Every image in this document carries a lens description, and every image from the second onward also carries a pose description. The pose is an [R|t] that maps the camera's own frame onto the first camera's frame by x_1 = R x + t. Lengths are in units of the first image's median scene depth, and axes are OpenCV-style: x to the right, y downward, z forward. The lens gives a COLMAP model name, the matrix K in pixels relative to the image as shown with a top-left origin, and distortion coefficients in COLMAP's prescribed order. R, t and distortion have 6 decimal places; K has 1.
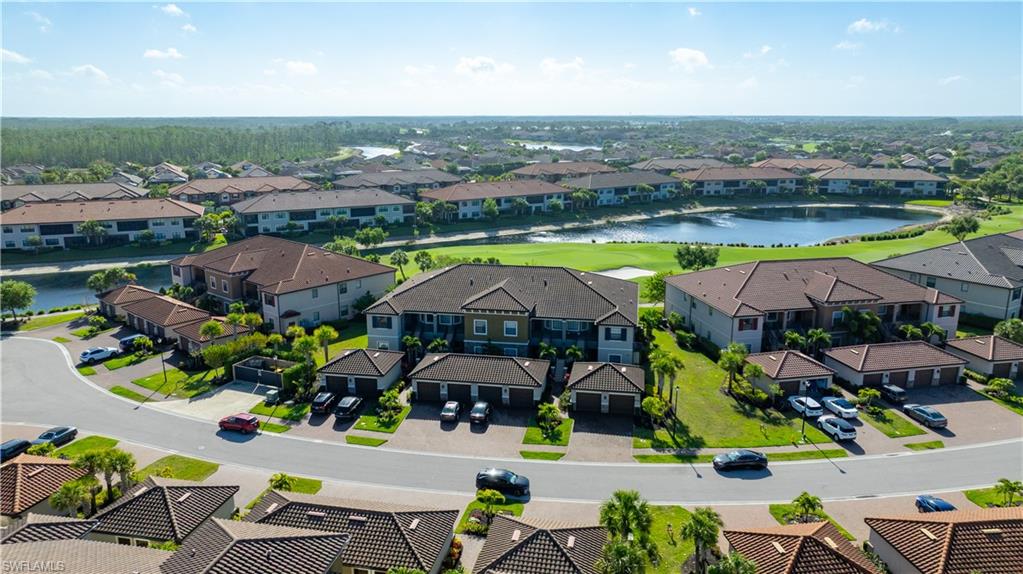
lens RADIAL K [[732.1, 0, 511.5], [0, 732.1, 287.0], [0, 0, 1]] dist [-0.022446, 0.003801]
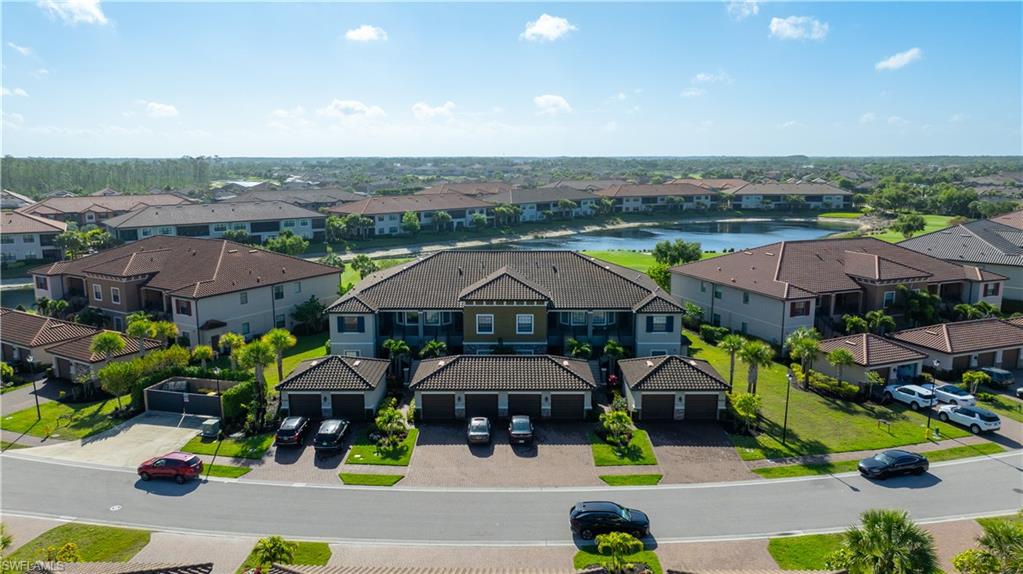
lens RADIAL K [[732.1, 0, 511.5], [0, 732.1, 287.0], [0, 0, 1]] dist [-0.022446, 0.003801]
pose [[0.984694, -0.030731, 0.171559, -0.146540], [0.040800, 0.997626, -0.055478, 0.060024], [-0.169447, 0.061628, 0.983611, 0.237448]]
